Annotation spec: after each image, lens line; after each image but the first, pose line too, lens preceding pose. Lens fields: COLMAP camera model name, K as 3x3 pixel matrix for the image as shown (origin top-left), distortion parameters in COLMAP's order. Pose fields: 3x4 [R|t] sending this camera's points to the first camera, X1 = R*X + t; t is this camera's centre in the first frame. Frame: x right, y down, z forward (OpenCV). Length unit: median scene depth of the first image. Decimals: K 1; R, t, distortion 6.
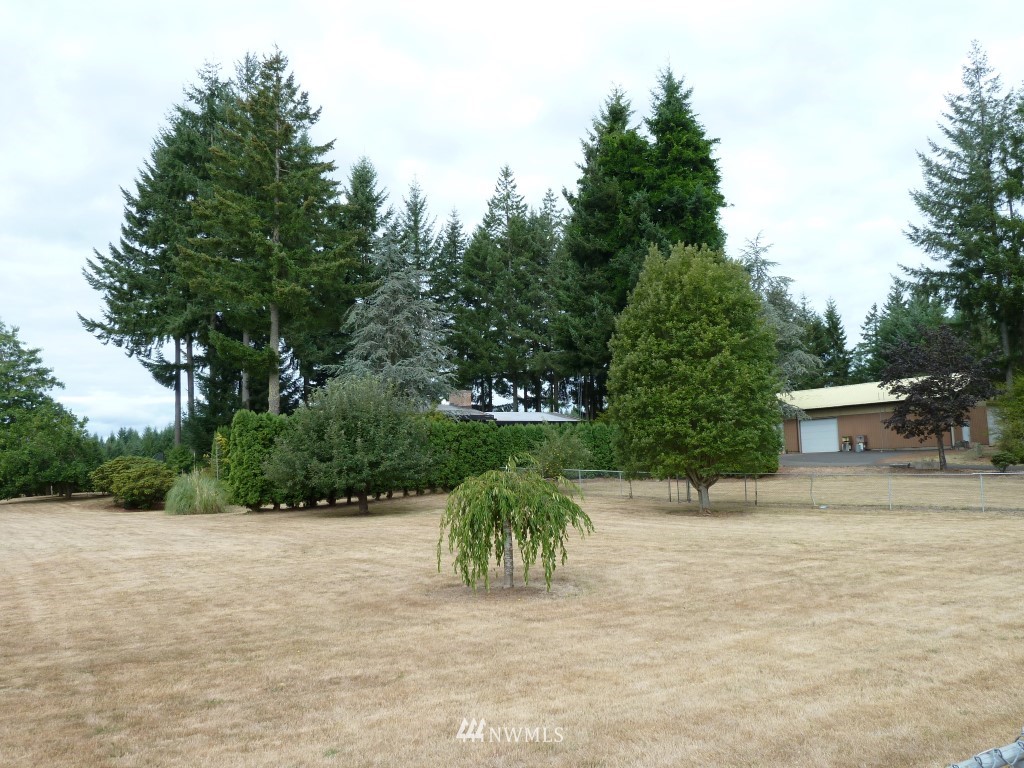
lens RADIAL K [[873.1, 0, 515.3], [0, 873.1, 361.5], [0, 0, 1]] dist [-0.006139, -0.017507]
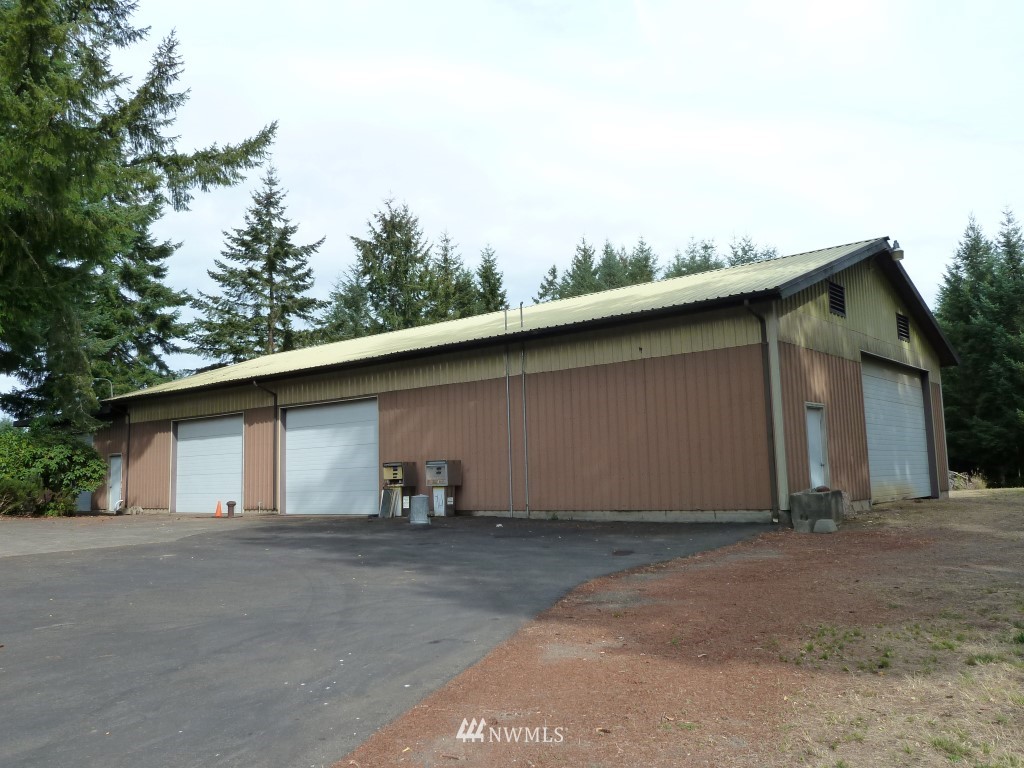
lens RADIAL K [[873.1, 0, 515.3], [0, 873.1, 361.5], [0, 0, 1]] dist [-0.006139, -0.017507]
pose [[0.943632, 0.049078, 0.327337, 0.413400], [-0.038862, 0.998534, -0.037682, 0.080214], [-0.328706, 0.022837, 0.944156, 0.927630]]
